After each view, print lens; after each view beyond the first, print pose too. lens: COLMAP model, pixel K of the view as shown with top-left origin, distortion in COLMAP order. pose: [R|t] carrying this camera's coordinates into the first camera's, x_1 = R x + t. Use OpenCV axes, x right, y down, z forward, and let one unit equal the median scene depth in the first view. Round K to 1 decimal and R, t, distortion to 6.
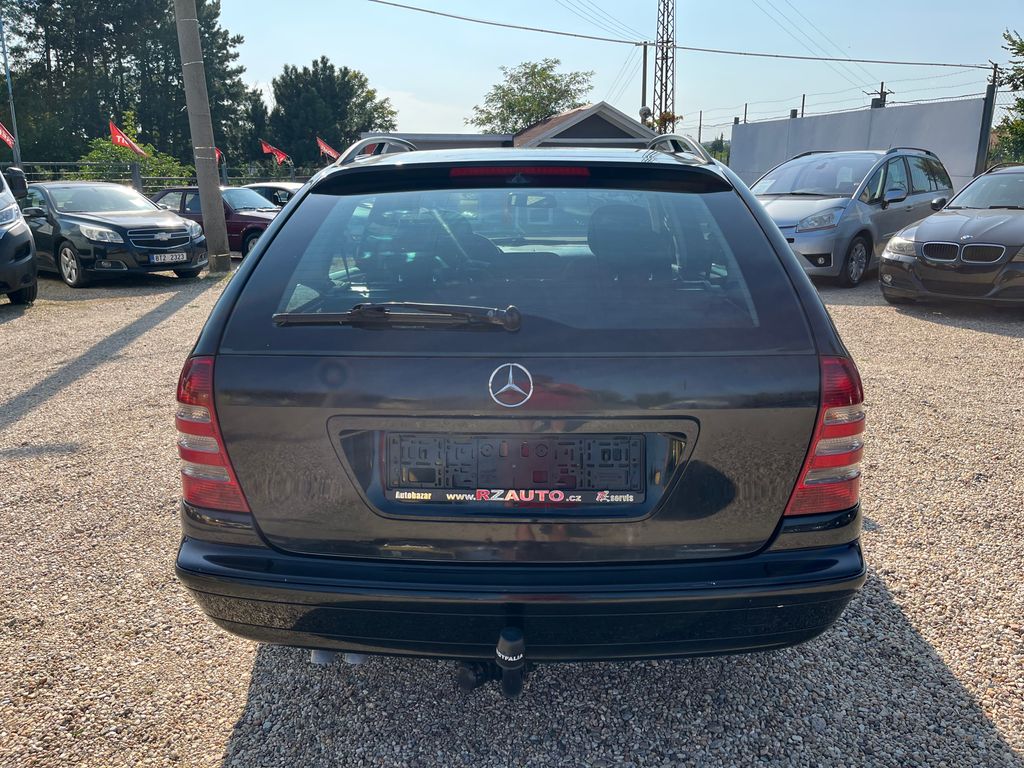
lens RADIAL K [[770.6, 0, 510.1], [0, 770.6, 387.7], [0, 0, 1]] dist [0.078604, -0.104196]
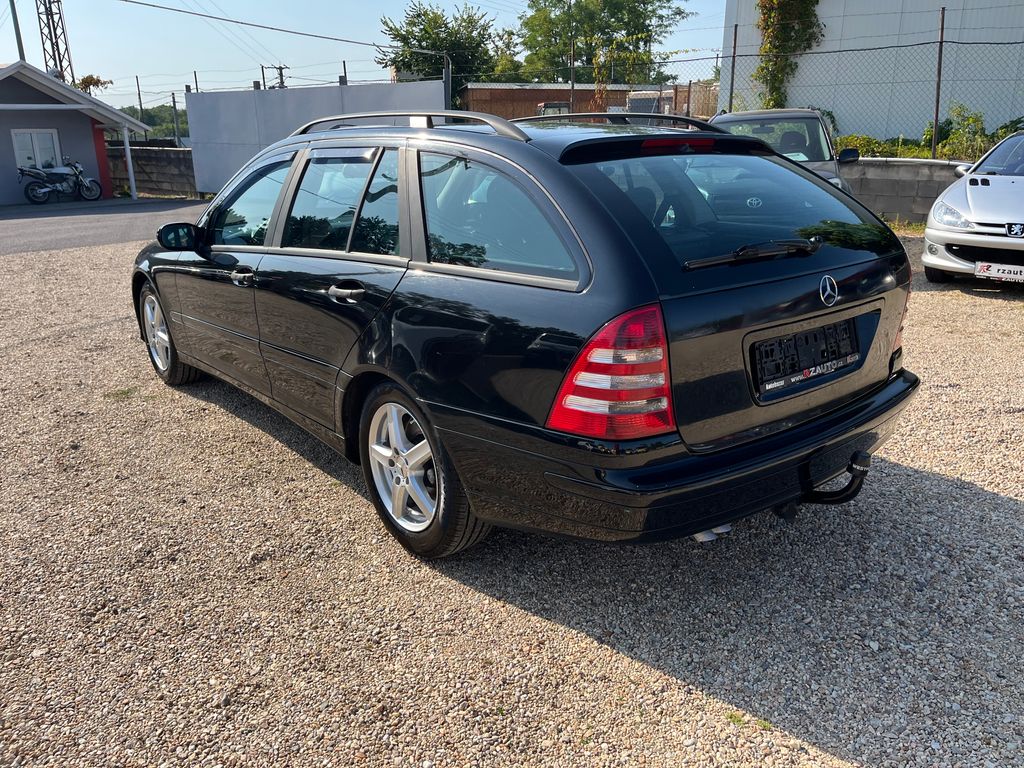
lens RADIAL K [[770.6, 0, 510.1], [0, 770.6, 387.7], [0, 0, 1]] dist [0.078604, -0.104196]
pose [[0.751746, -0.201590, 0.627885, -0.834868], [0.180171, 0.978690, 0.098507, -0.045400], [-0.634363, 0.039074, 0.772047, 0.157609]]
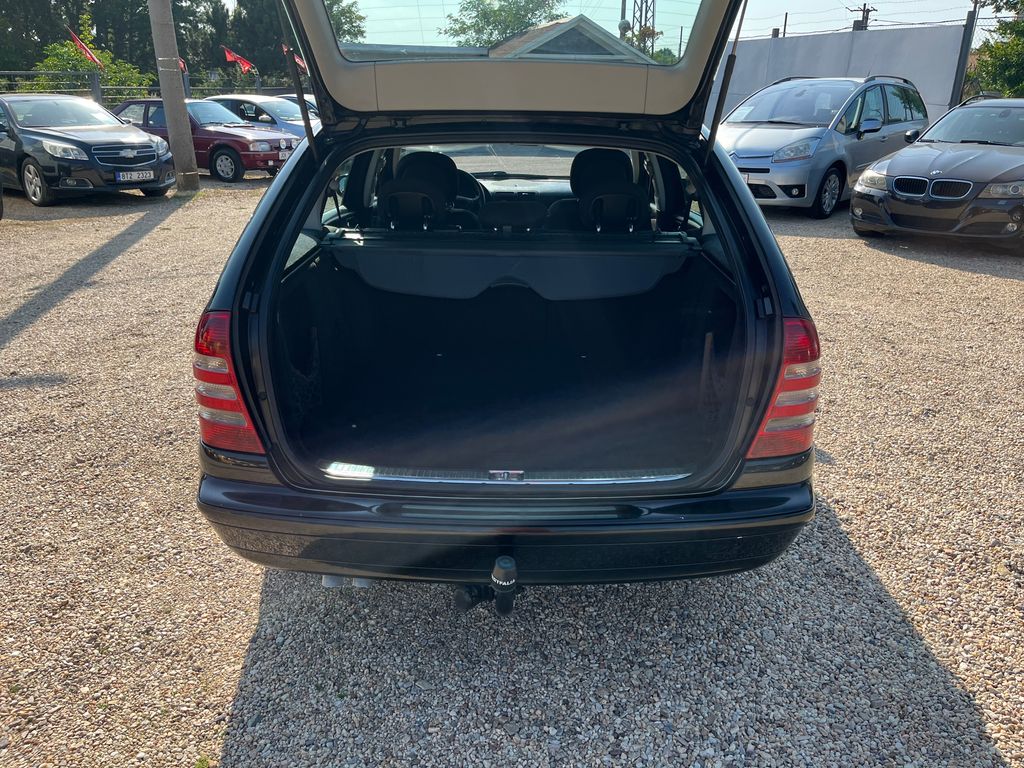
lens RADIAL K [[776.6, 0, 512.0], [0, 776.6, 384.0], [0, 0, 1]] dist [0.029132, -0.007536]
pose [[0.999211, 0.006646, 0.039144, -0.019240], [-0.010400, 0.995279, 0.096498, -0.029602], [-0.038318, -0.096829, 0.994563, -0.059648]]
